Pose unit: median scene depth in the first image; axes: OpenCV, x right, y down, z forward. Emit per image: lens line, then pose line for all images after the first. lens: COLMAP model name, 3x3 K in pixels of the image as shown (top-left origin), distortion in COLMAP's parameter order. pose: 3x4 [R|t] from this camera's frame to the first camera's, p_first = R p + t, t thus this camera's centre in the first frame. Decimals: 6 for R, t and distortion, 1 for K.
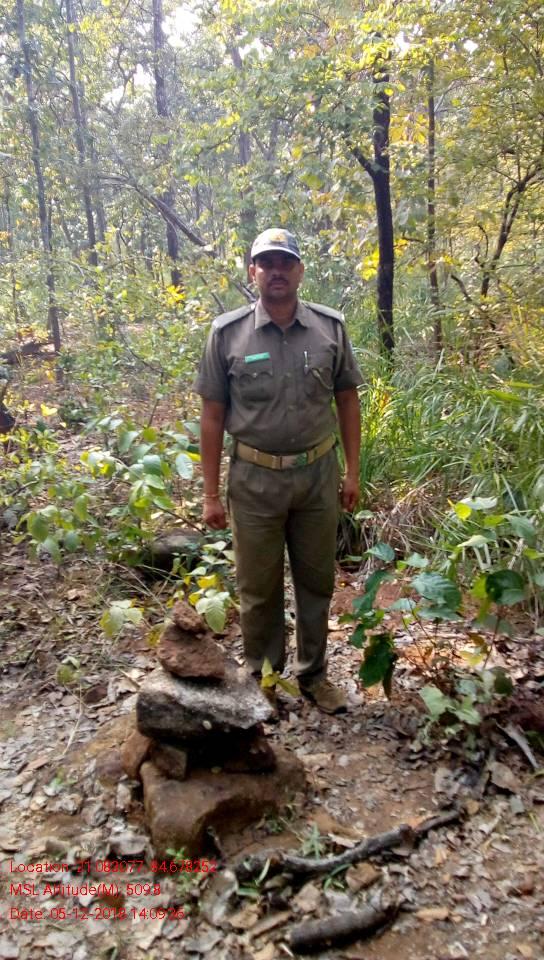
lens RADIAL K [[852.7, 0, 270.6], [0, 852.7, 477.8], [0, 0, 1]] dist [-0.006989, -0.027234]
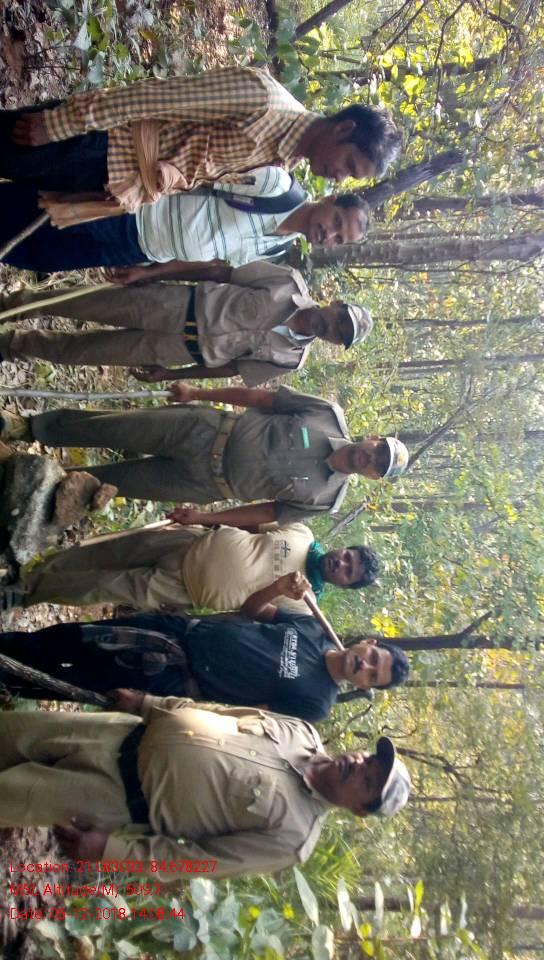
lens RADIAL K [[852.7, 0, 270.2], [0, 852.7, 481.8], [0, 0, 1]] dist [-0.006989, -0.027234]
pose [[-0.035868, 0.998733, -0.035300, -0.046364], [-0.993618, -0.039420, -0.105687, 0.031053], [-0.106944, 0.031283, 0.993773, -0.131354]]
